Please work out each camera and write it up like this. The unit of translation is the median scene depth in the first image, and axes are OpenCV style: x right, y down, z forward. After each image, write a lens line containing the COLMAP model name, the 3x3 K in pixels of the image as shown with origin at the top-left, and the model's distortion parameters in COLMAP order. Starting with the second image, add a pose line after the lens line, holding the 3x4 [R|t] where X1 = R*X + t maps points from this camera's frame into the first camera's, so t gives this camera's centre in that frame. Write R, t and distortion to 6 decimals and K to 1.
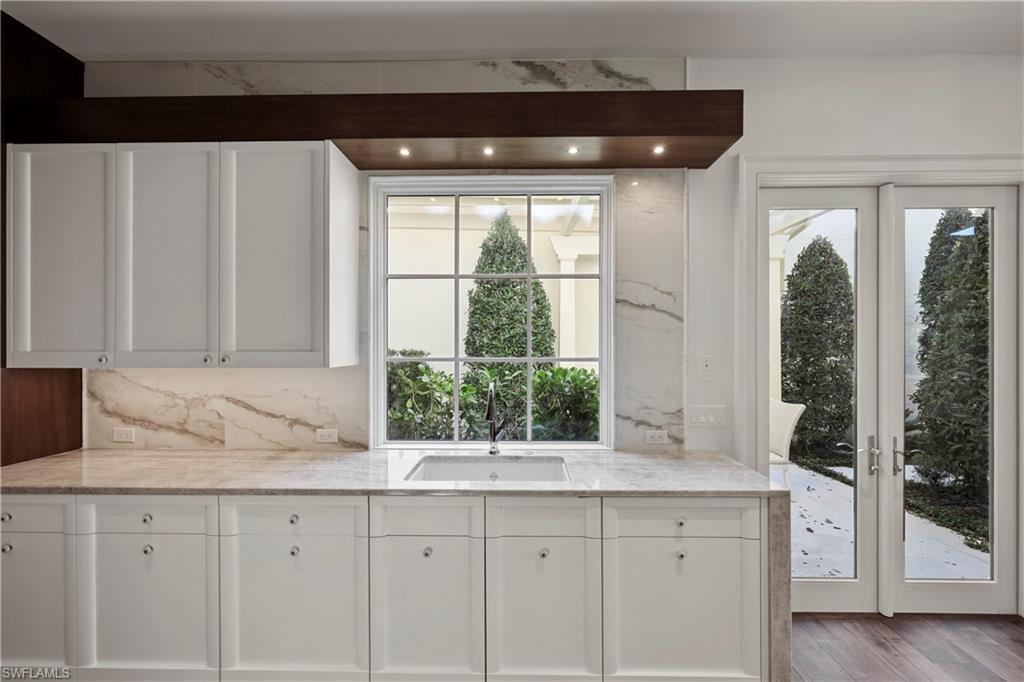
lens RADIAL K [[416.5, 0, 516.4], [0, 416.5, 342.5], [0, 0, 1]] dist [0.000543, 0.000427]
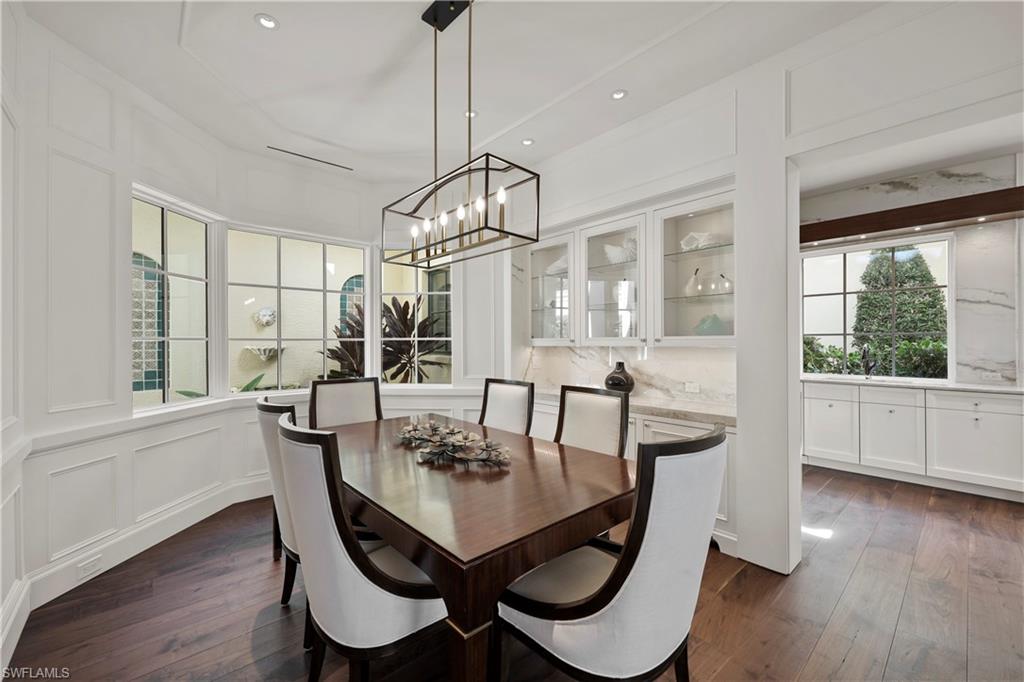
lens RADIAL K [[416.5, 0, 508.9], [0, 416.5, 342.0], [0, 0, 1]] dist [0.000543, 0.000427]
pose [[0.680821, -0.003843, -0.732440, 0.240804], [0.009270, 0.999951, 0.003370, 0.057527], [0.732392, -0.009084, 0.680823, -1.661817]]
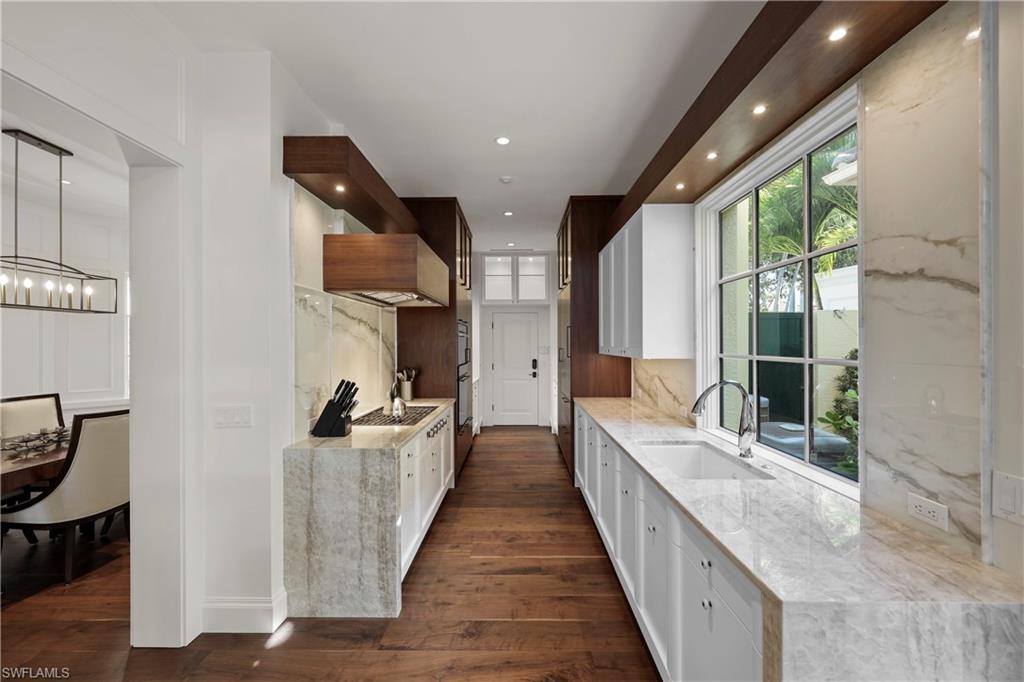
lens RADIAL K [[416.5, 0, 536.4], [0, 416.5, 344.4], [0, 0, 1]] dist [0.000543, 0.000427]
pose [[0.057782, -0.001270, -0.998328, 0.851615], [-0.003979, 0.999991, -0.001502, 0.011973], [0.998321, 0.004060, 0.057776, 0.457350]]
